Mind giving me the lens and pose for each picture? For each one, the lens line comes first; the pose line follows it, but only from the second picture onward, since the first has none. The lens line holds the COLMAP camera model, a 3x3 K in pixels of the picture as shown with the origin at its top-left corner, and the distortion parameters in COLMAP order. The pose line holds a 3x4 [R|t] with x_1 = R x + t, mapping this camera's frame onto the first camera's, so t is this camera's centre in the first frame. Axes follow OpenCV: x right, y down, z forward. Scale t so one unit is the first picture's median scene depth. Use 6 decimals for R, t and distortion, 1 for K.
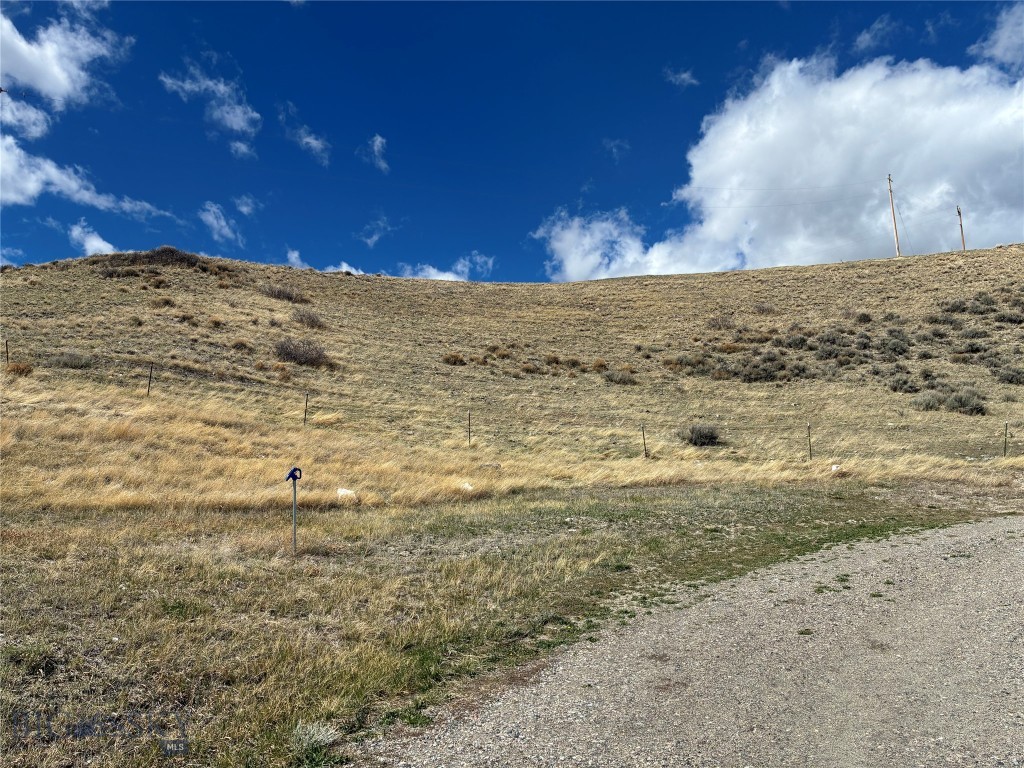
lens RADIAL K [[782.2, 0, 509.9], [0, 782.2, 382.5], [0, 0, 1]] dist [0.050474, -0.063068]
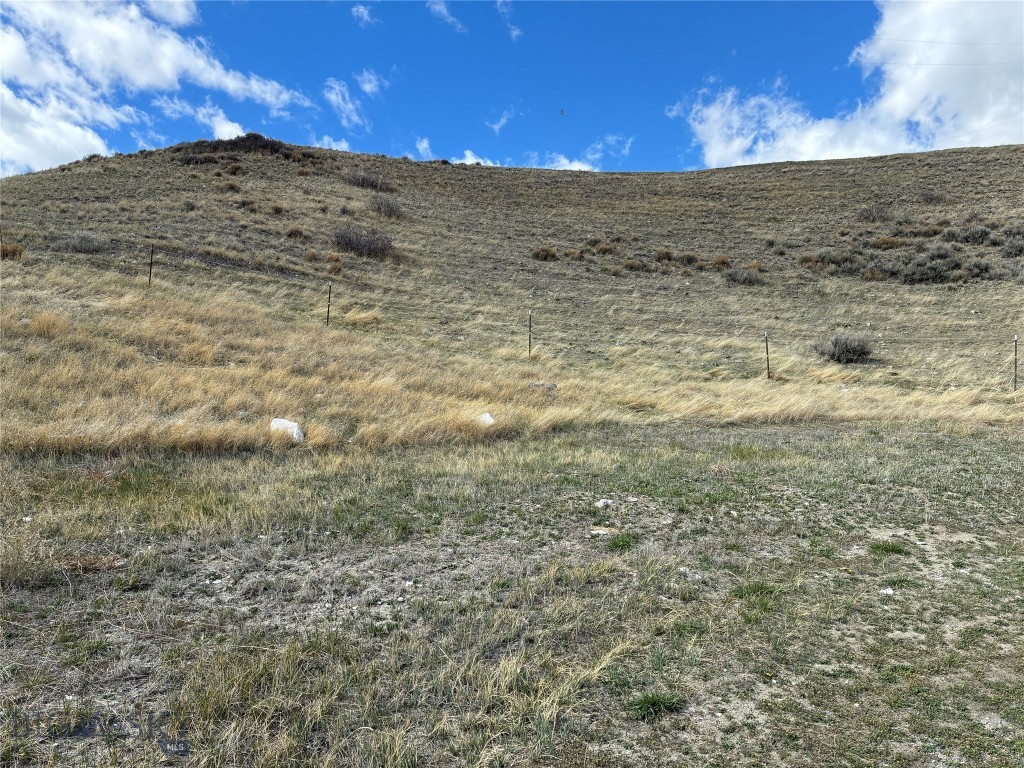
lens RADIAL K [[782.2, 0, 507.8], [0, 782.2, 386.1], [0, 0, 1]] dist [0.050474, -0.063068]
pose [[0.987452, 0.032384, -0.154565, 0.034692], [-0.013062, 0.992143, 0.124422, 0.010742], [0.157380, -0.120841, 0.980117, 0.177599]]
